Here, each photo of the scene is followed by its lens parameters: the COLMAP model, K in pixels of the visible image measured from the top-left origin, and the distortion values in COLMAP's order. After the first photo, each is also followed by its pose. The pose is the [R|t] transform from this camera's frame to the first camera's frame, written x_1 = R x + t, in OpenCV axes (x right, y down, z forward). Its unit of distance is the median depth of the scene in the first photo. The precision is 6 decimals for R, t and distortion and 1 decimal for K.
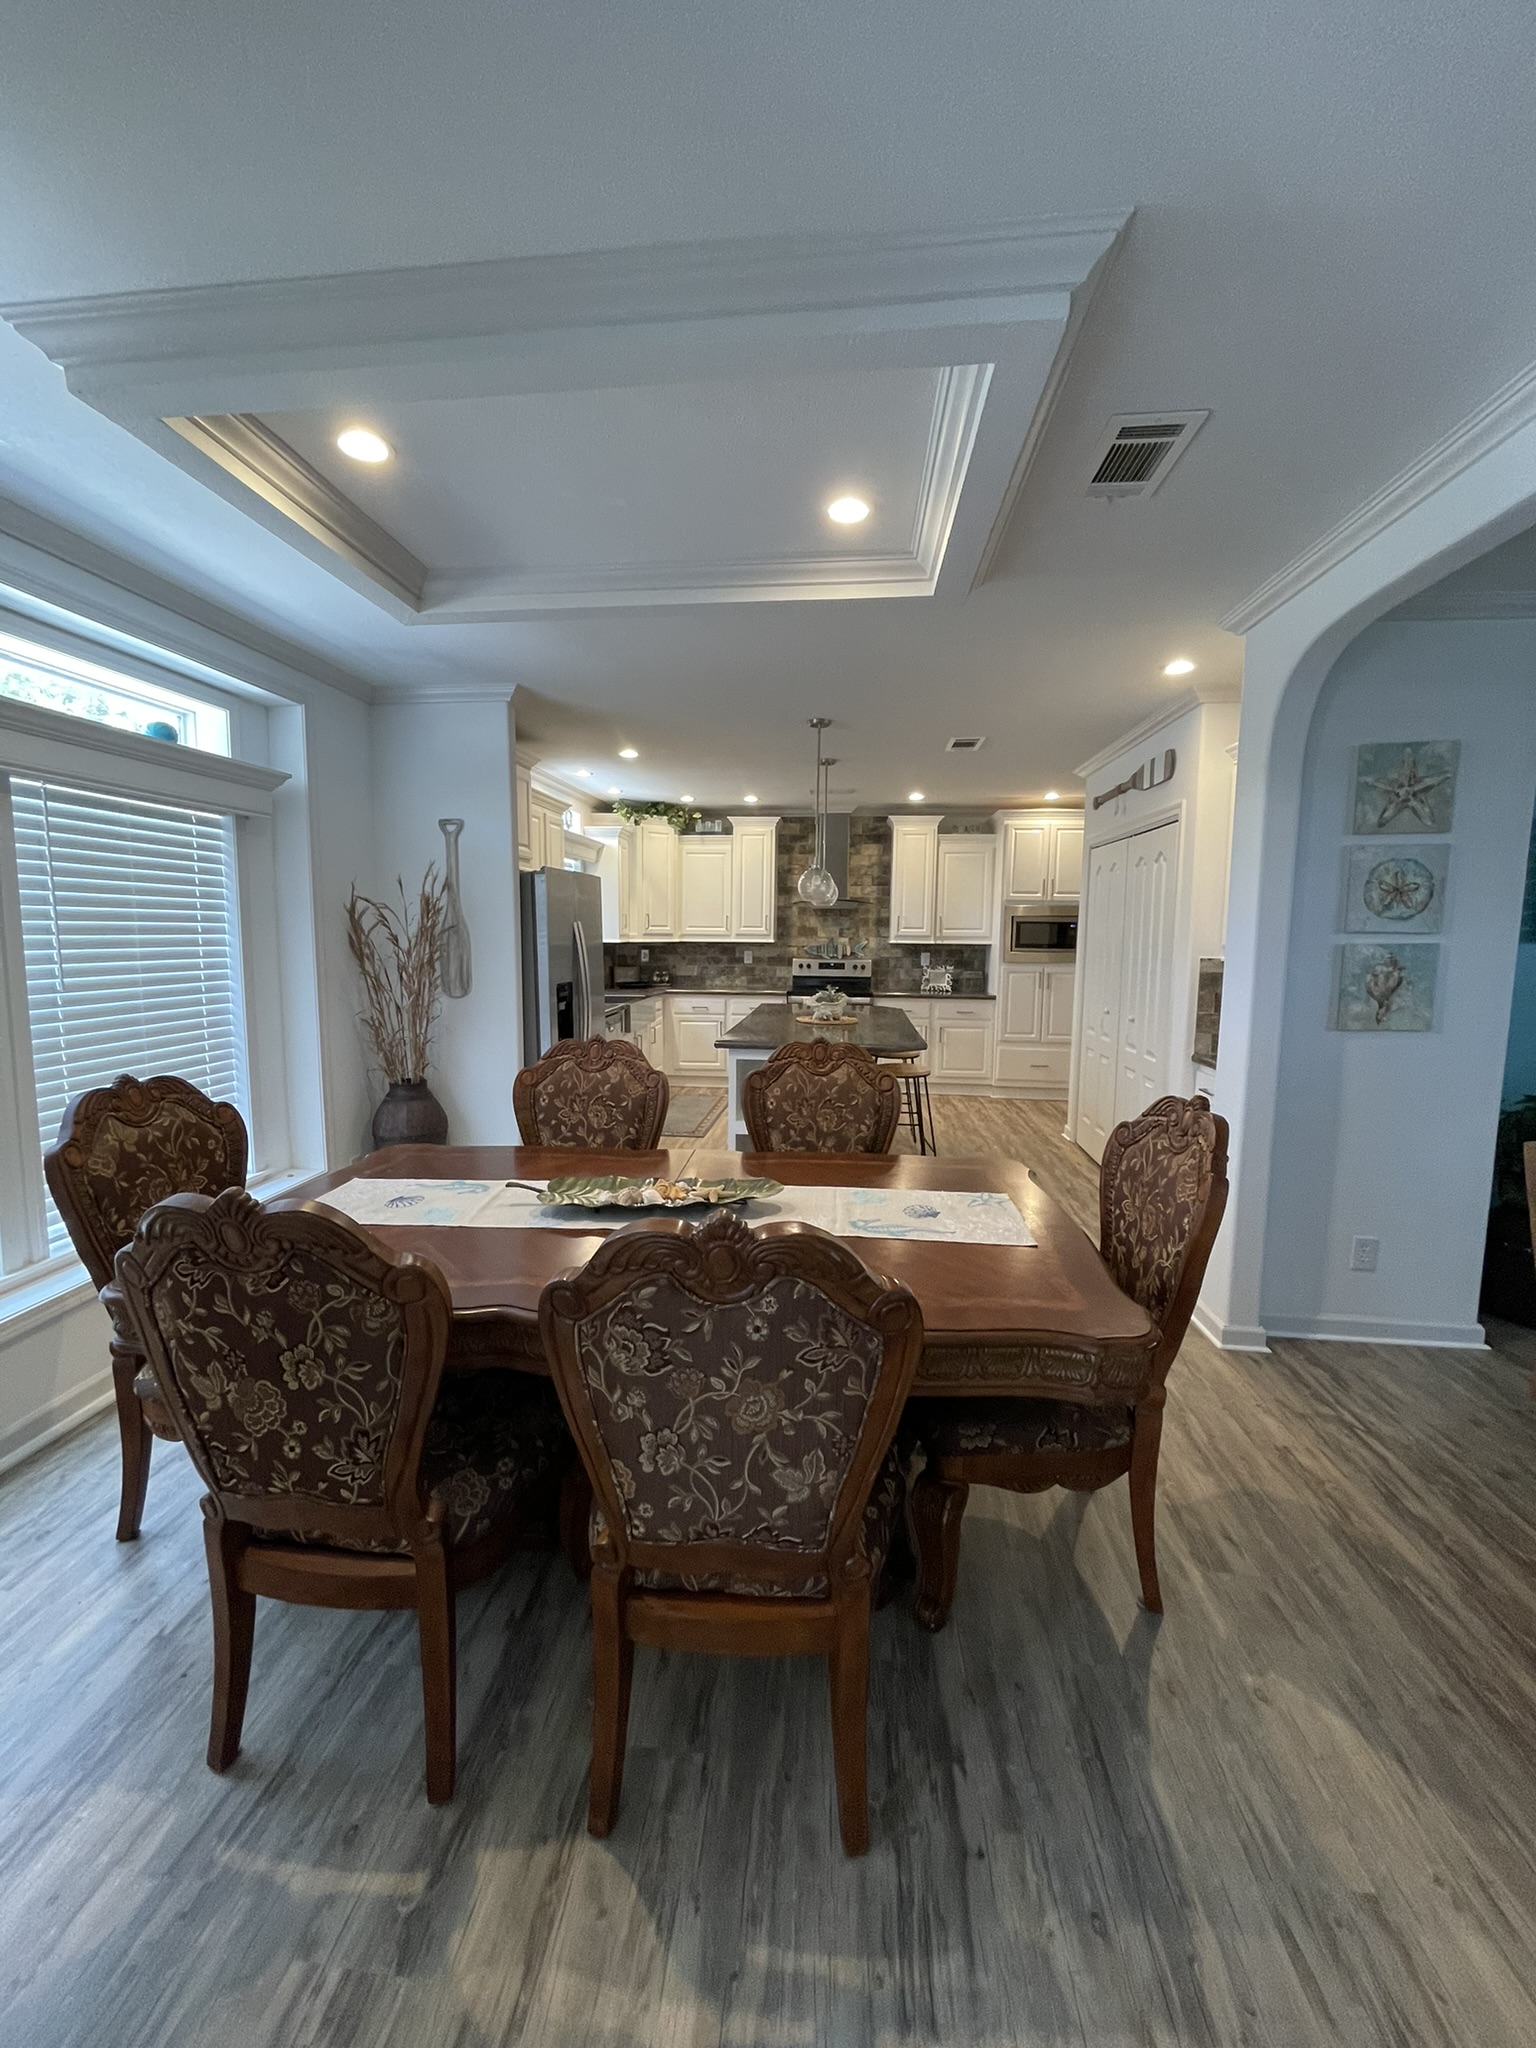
lens RADIAL K [[828.5, 0, 758.5], [0, 828.5, 1019.4], [0, 0, 1]] dist [-0.000214, -0.000393]
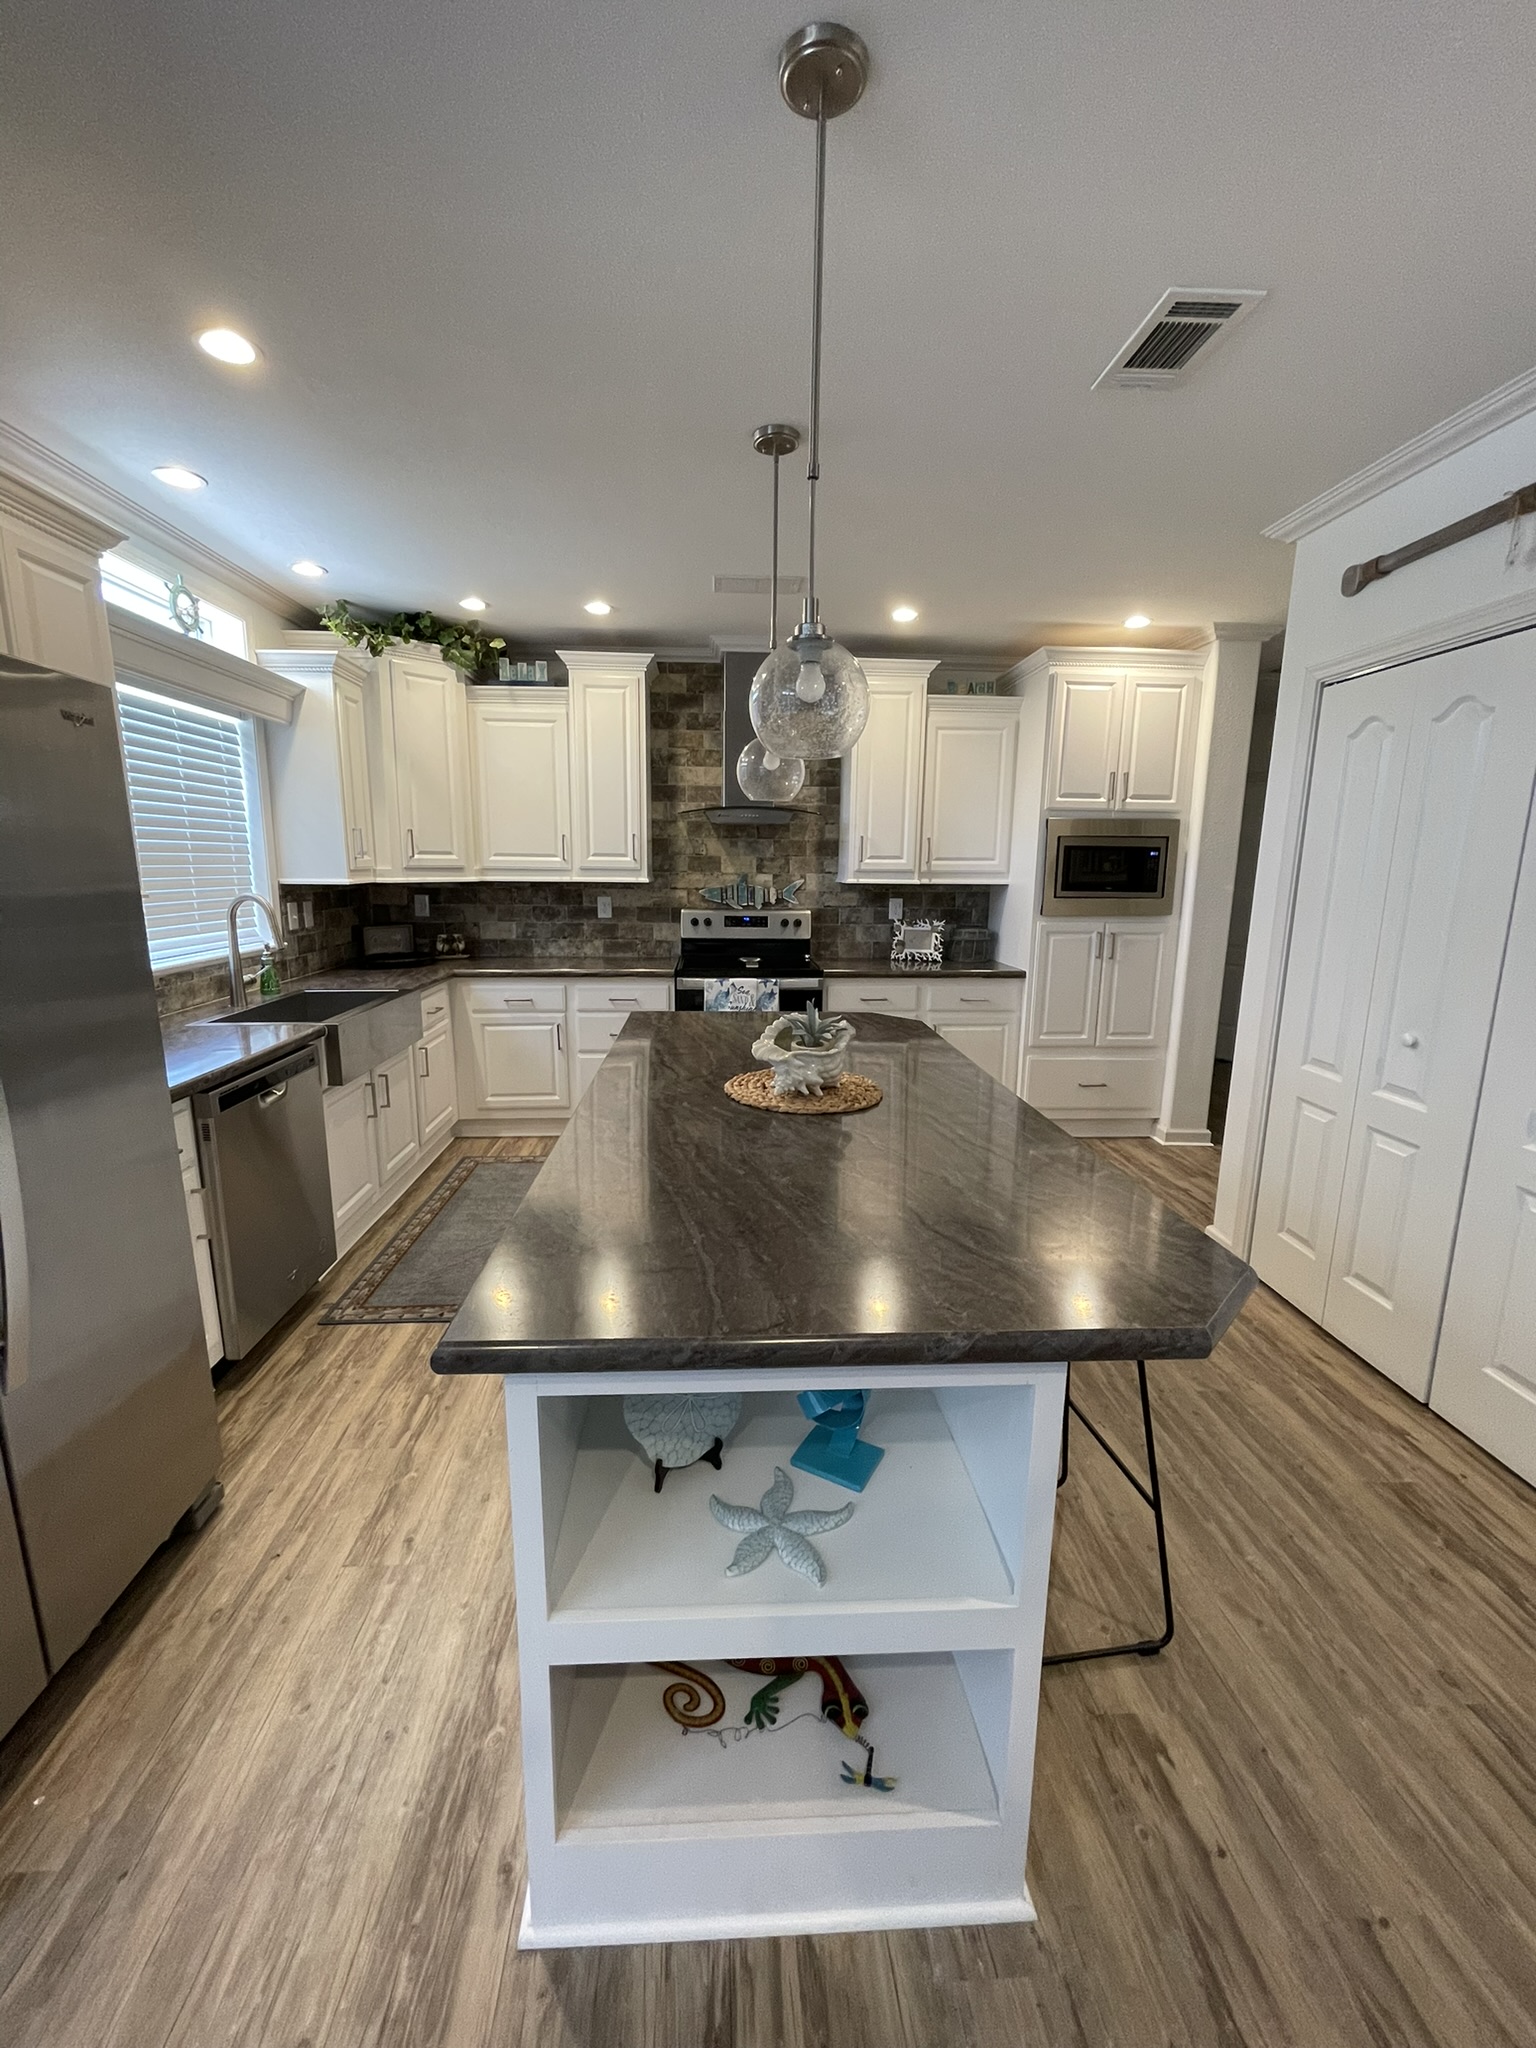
lens RADIAL K [[828.5, 0, 763.1], [0, 828.5, 1024.2], [0, 0, 1]] dist [-0.000214, -0.000393]
pose [[0.986149, -0.031645, 0.162816, 0.000172], [0.017616, 0.996061, 0.086898, -0.043150], [-0.164925, -0.082826, 0.982822, 0.409146]]
